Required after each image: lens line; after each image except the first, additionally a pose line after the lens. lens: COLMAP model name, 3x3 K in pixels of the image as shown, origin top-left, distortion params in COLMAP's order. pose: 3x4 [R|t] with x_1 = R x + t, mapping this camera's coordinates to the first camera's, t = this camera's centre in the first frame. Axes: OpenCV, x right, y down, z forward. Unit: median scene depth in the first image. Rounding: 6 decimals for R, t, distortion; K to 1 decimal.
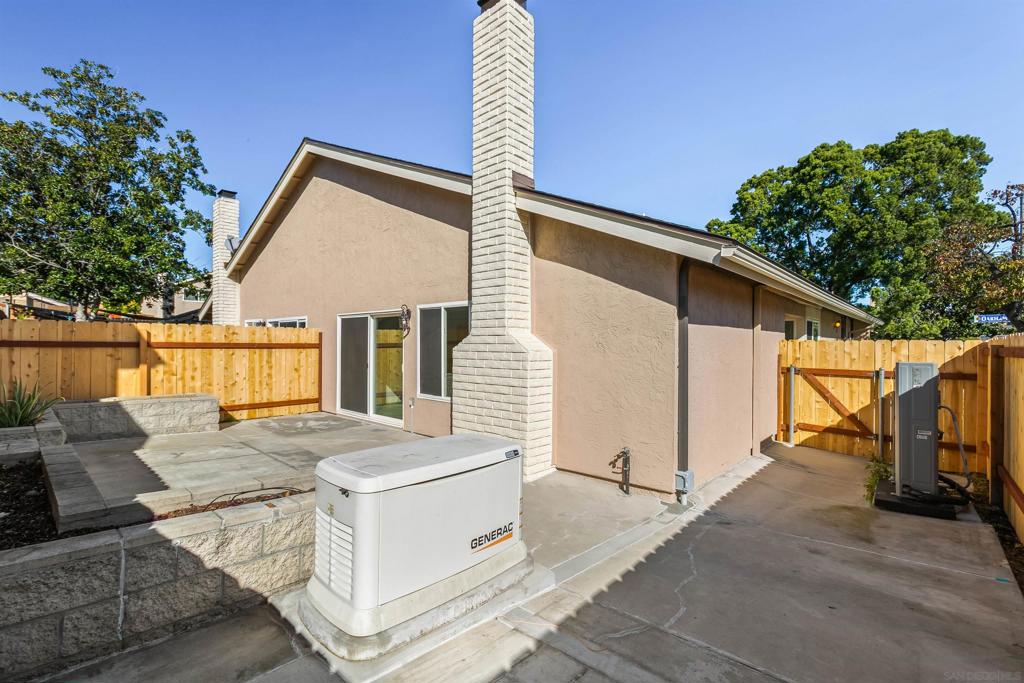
lens RADIAL K [[457.6, 0, 508.3], [0, 457.6, 337.0], [0, 0, 1]] dist [-0.000901, 0.000357]
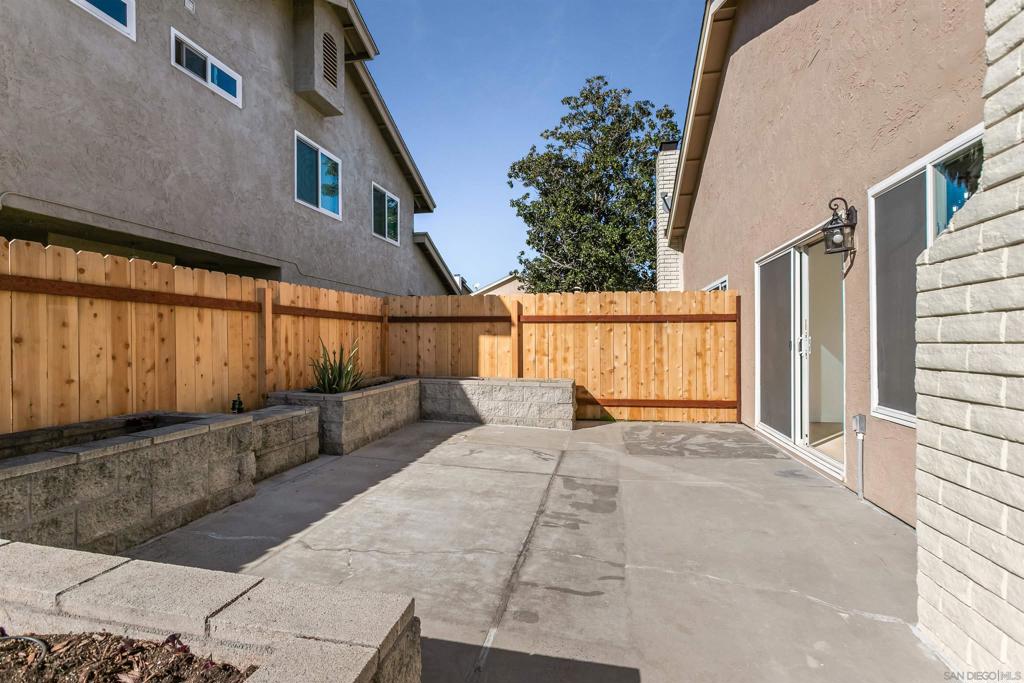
lens RADIAL K [[508.3, 0, 512.0], [0, 508.3, 341.5], [0, 0, 1]] dist [-0.000835, 0.000018]
pose [[0.530136, -0.010034, -0.847853, 0.013644], [0.018710, 0.999825, -0.000134, 0.052683], [0.847706, -0.015793, 0.530231, 0.427433]]
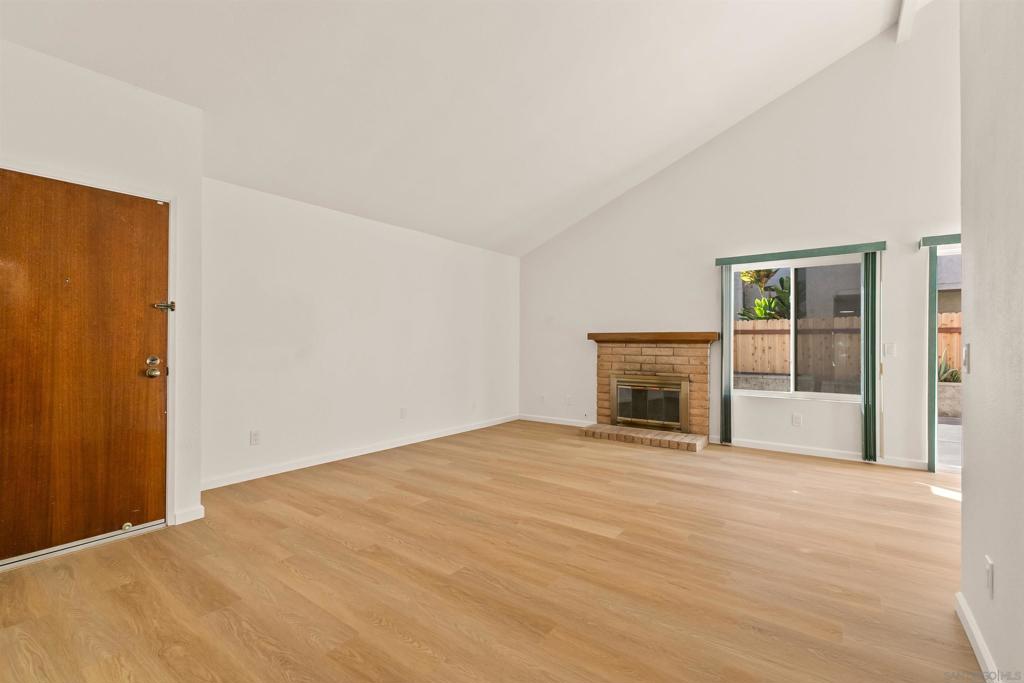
lens RADIAL K [[452.6, 0, 502.4], [0, 452.6, 345.2], [0, 0, 1]] dist [0.000444, 0.000347]
pose [[-0.994930, -0.006040, -0.100390, 0.290648], [-0.004899, 0.999921, -0.011607, 0.054991], [0.100452, -0.011056, -0.994880, 1.337957]]
